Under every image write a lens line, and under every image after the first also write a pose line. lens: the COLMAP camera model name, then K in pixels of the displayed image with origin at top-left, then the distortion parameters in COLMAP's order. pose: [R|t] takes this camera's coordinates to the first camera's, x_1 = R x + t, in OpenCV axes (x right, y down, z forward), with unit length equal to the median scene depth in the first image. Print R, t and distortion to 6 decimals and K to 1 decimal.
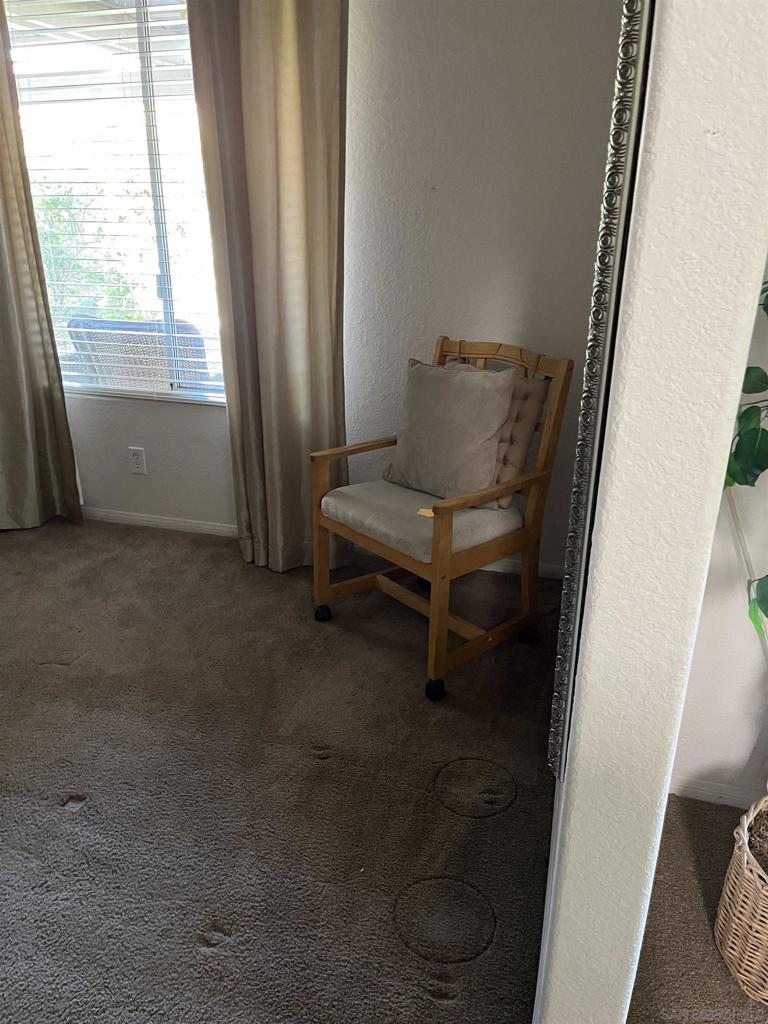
lens RADIAL K [[767.4, 0, 376.7], [0, 767.4, 508.8], [0, 0, 1]] dist [0.087294, -0.130107]
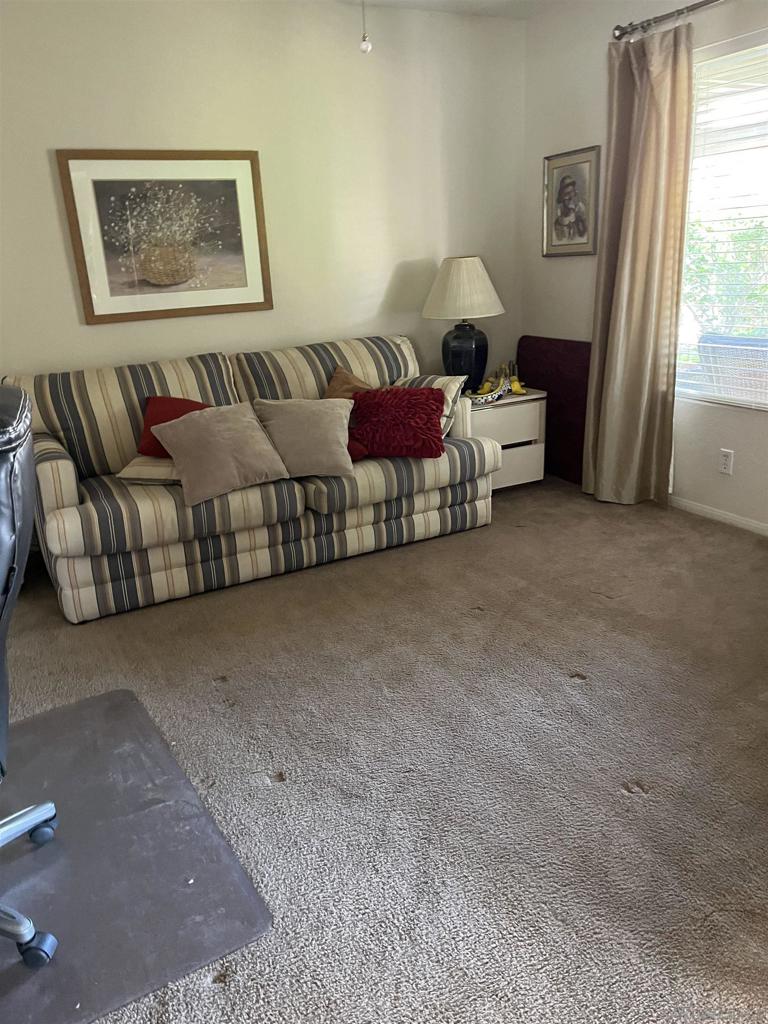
lens RADIAL K [[767.4, 0, 376.7], [0, 767.4, 508.8], [0, 0, 1]] dist [0.087294, -0.130107]
pose [[0.675970, 0.181790, -0.714155, 0.171274], [-0.209784, 0.976469, 0.049996, 0.056397], [0.706439, 0.116022, 0.698200, -0.137302]]
